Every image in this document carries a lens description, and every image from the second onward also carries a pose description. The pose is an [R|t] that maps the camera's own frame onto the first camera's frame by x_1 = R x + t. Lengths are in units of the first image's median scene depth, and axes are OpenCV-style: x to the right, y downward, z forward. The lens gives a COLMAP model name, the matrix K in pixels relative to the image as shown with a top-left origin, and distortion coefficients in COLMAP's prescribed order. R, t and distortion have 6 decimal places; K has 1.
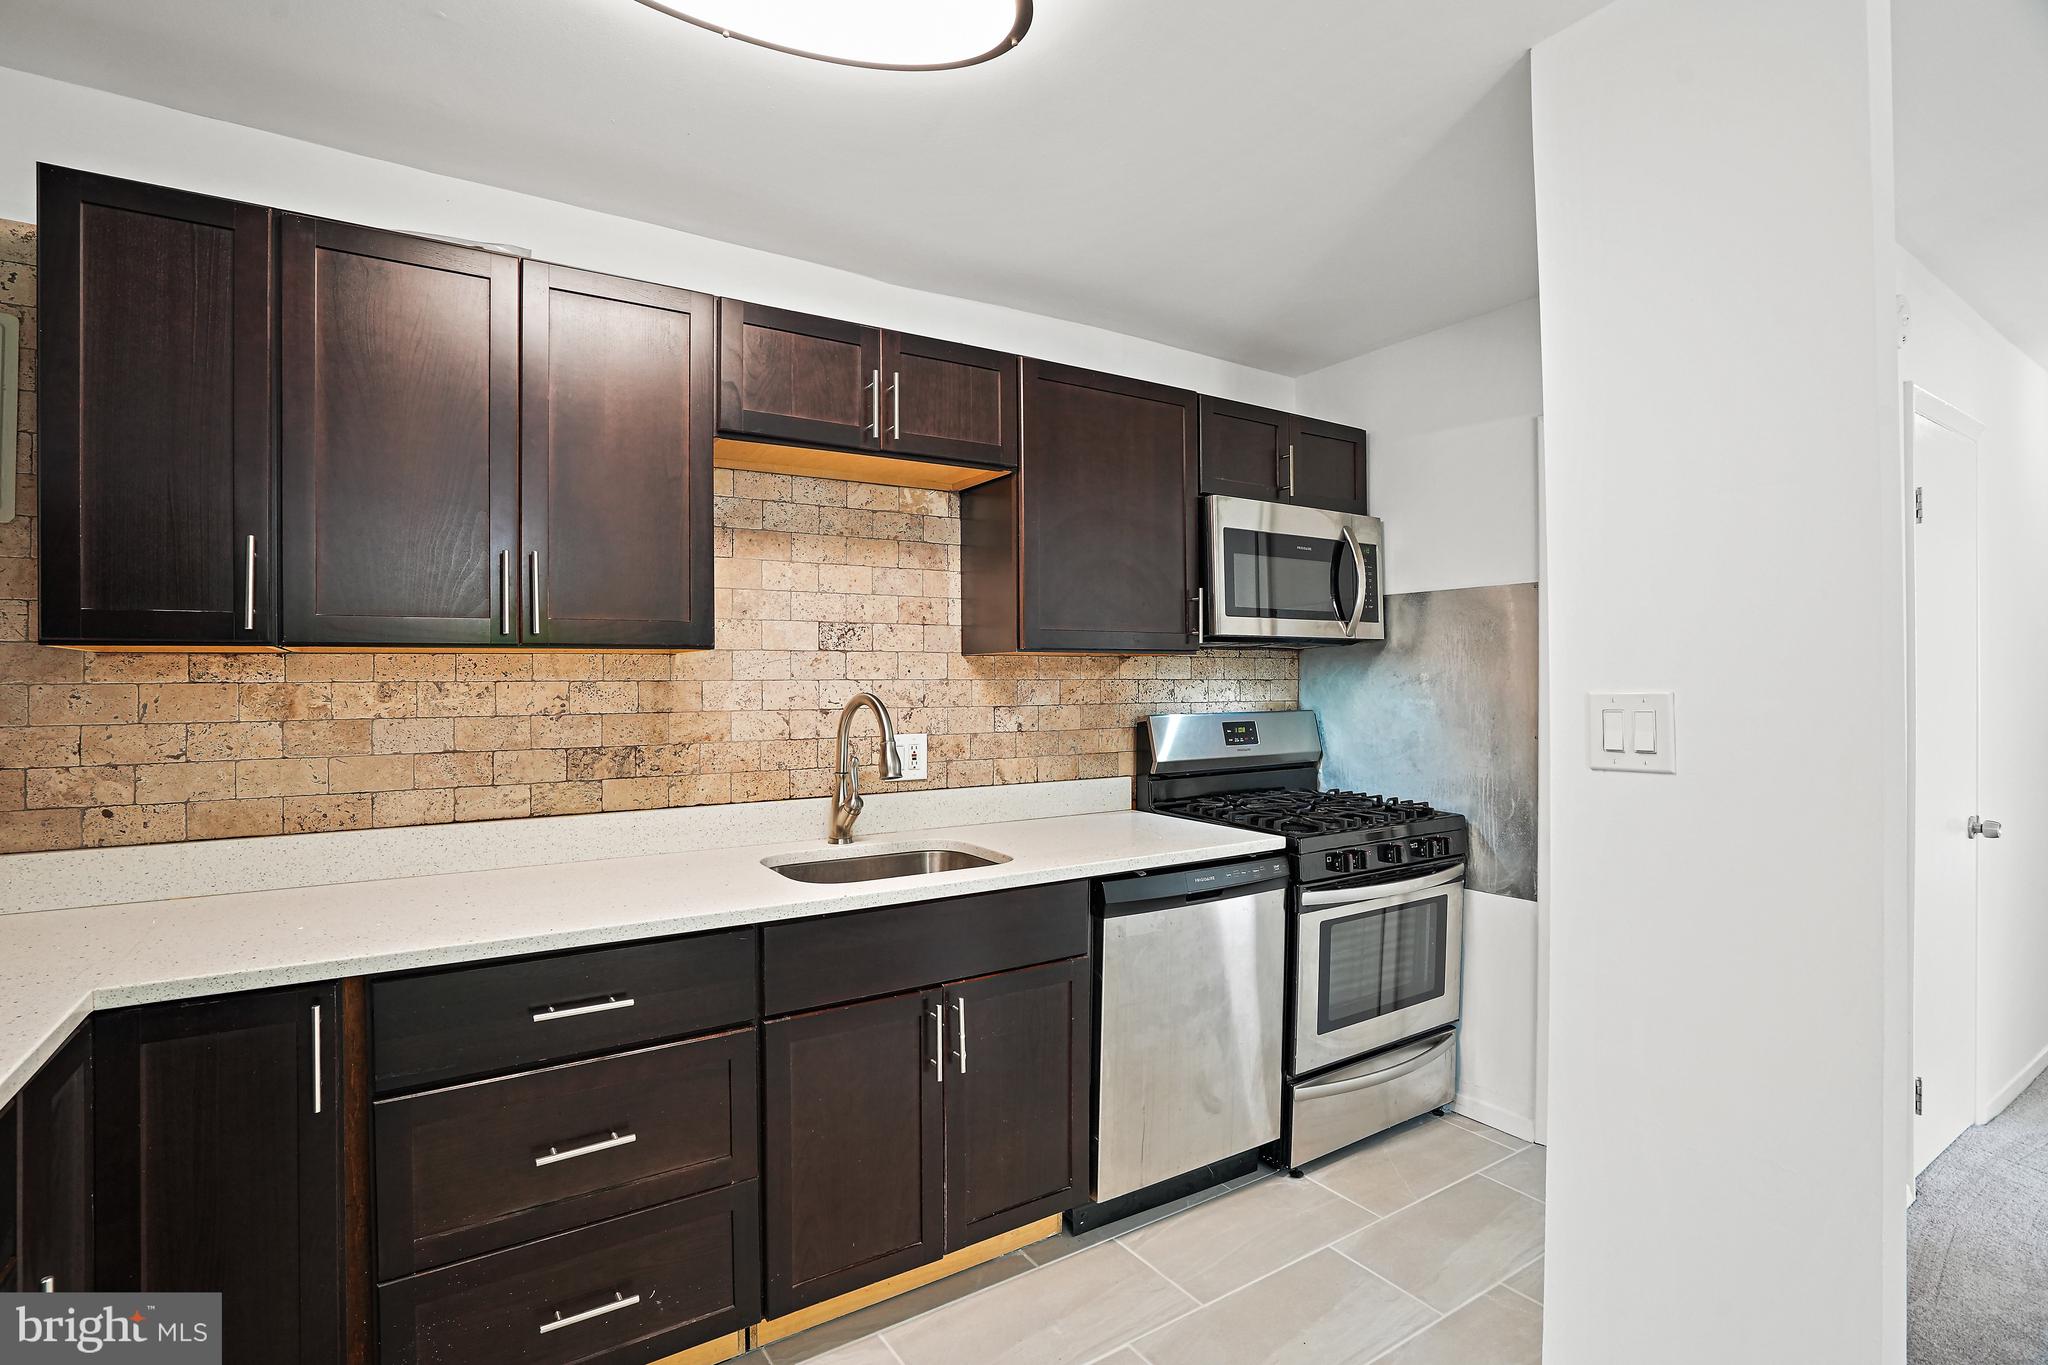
lens RADIAL K [[966.6, 0, 1012.8], [0, 966.6, 683.2], [0, 0, 1]] dist [-0.037768, 0.011709]
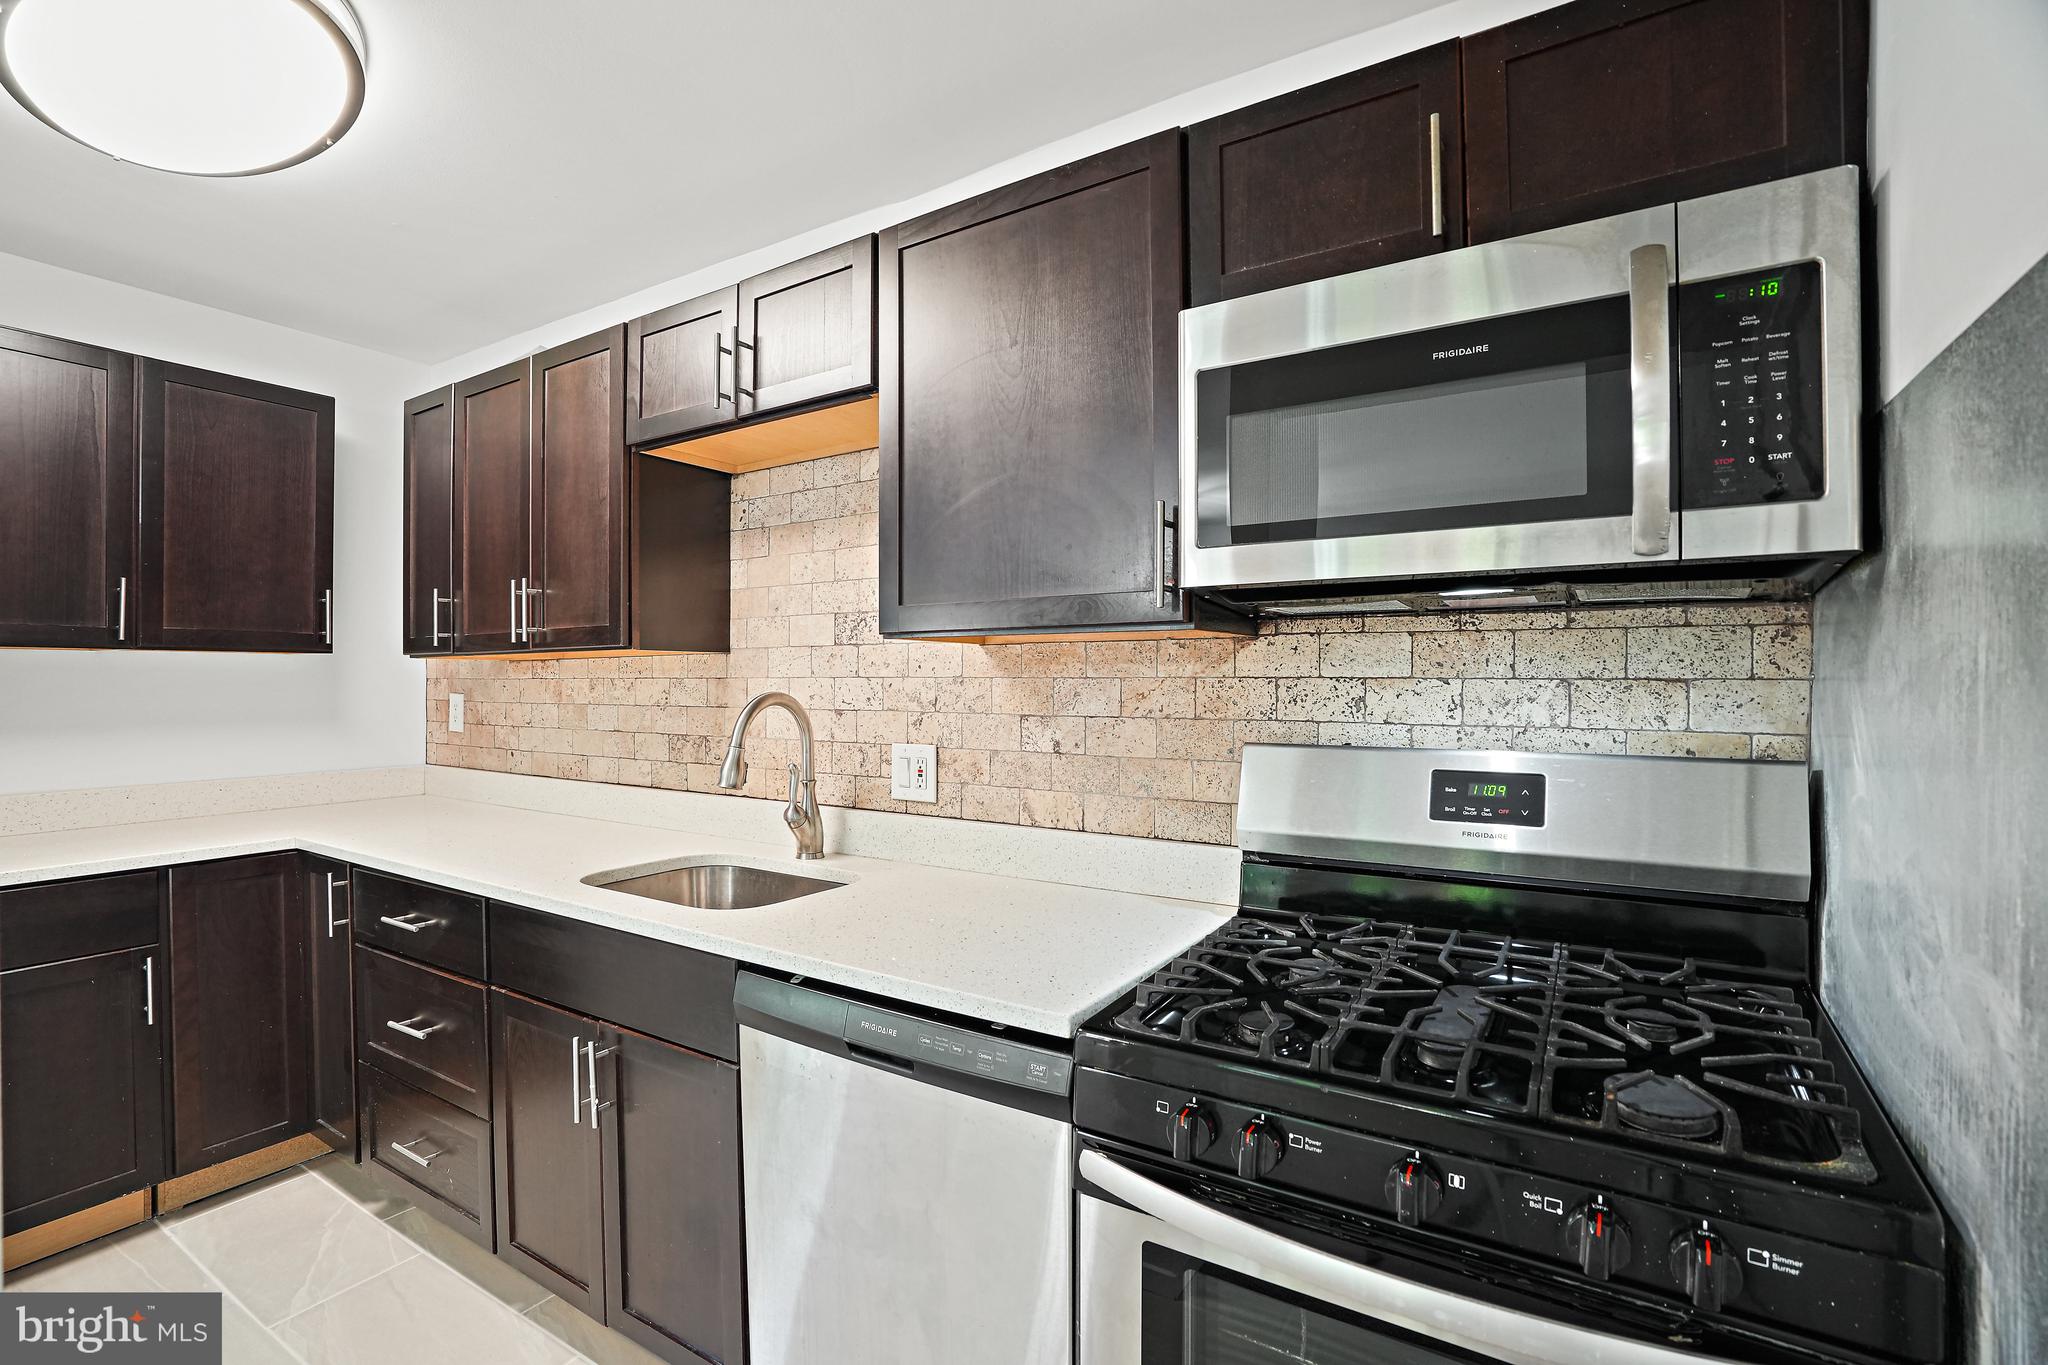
lens RADIAL K [[966.6, 0, 1010.4], [0, 966.6, 680.7], [0, 0, 1]] dist [-0.037768, 0.011709]
pose [[0.393965, 0.005112, -0.919111, 0.662810], [-0.002752, 0.999987, 0.004383, -0.004369], [0.919121, 0.000802, 0.393974, 0.748473]]
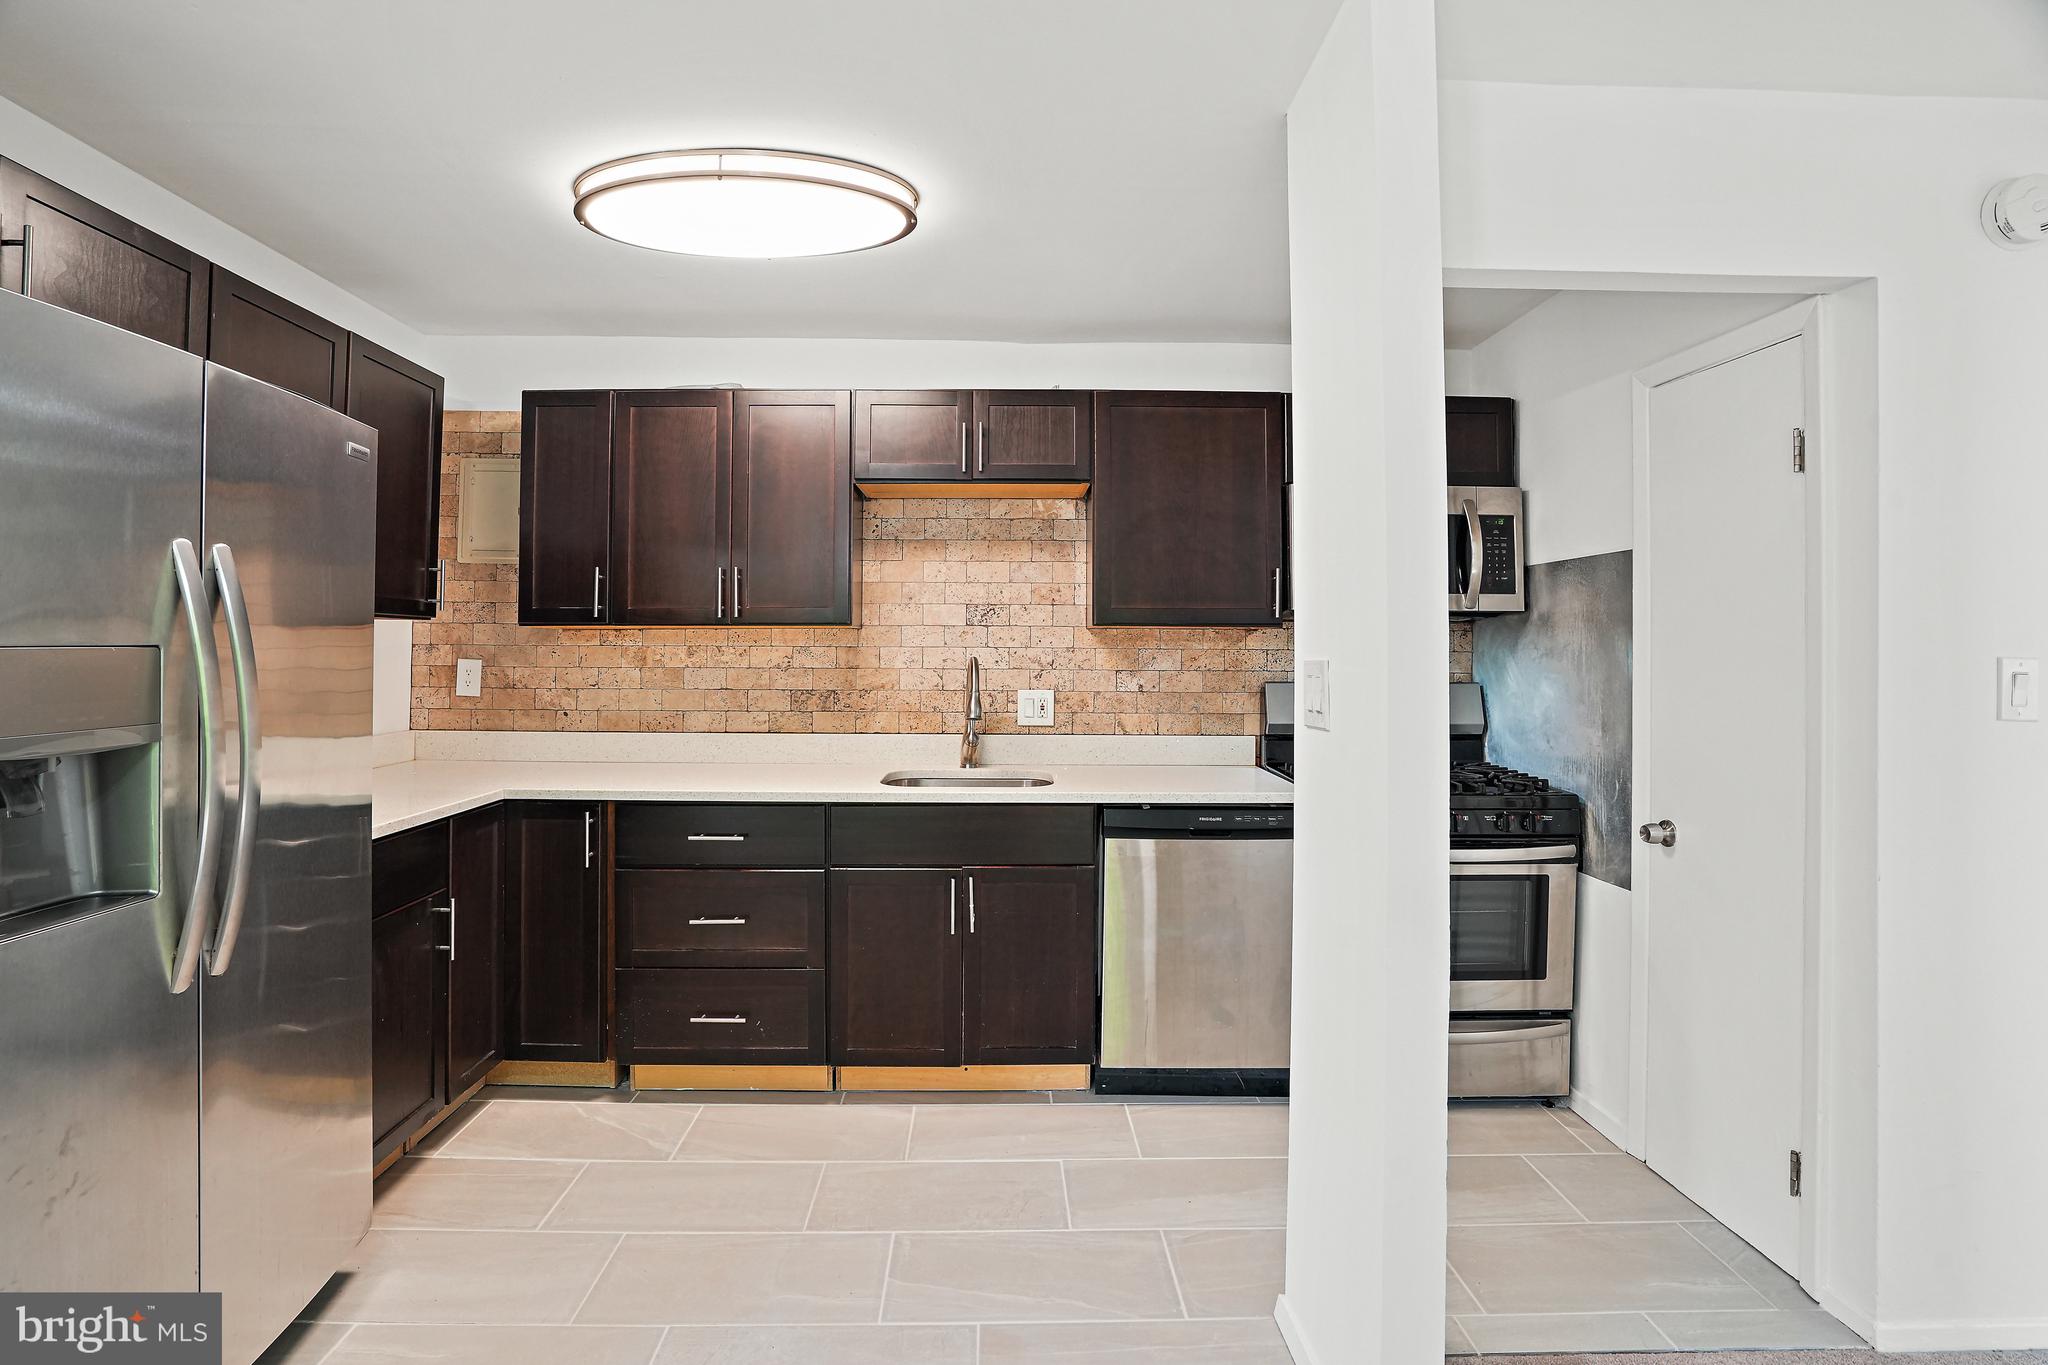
lens RADIAL K [[966.6, 0, 1026.7], [0, 966.6, 638.1], [0, 0, 1]] dist [-0.037768, 0.011709]
pose [[0.852833, 0.002765, -0.522176, 0.548603], [-0.011129, 0.999855, -0.012882, 0.000355], [0.522065, 0.016798, 0.852740, -0.107346]]
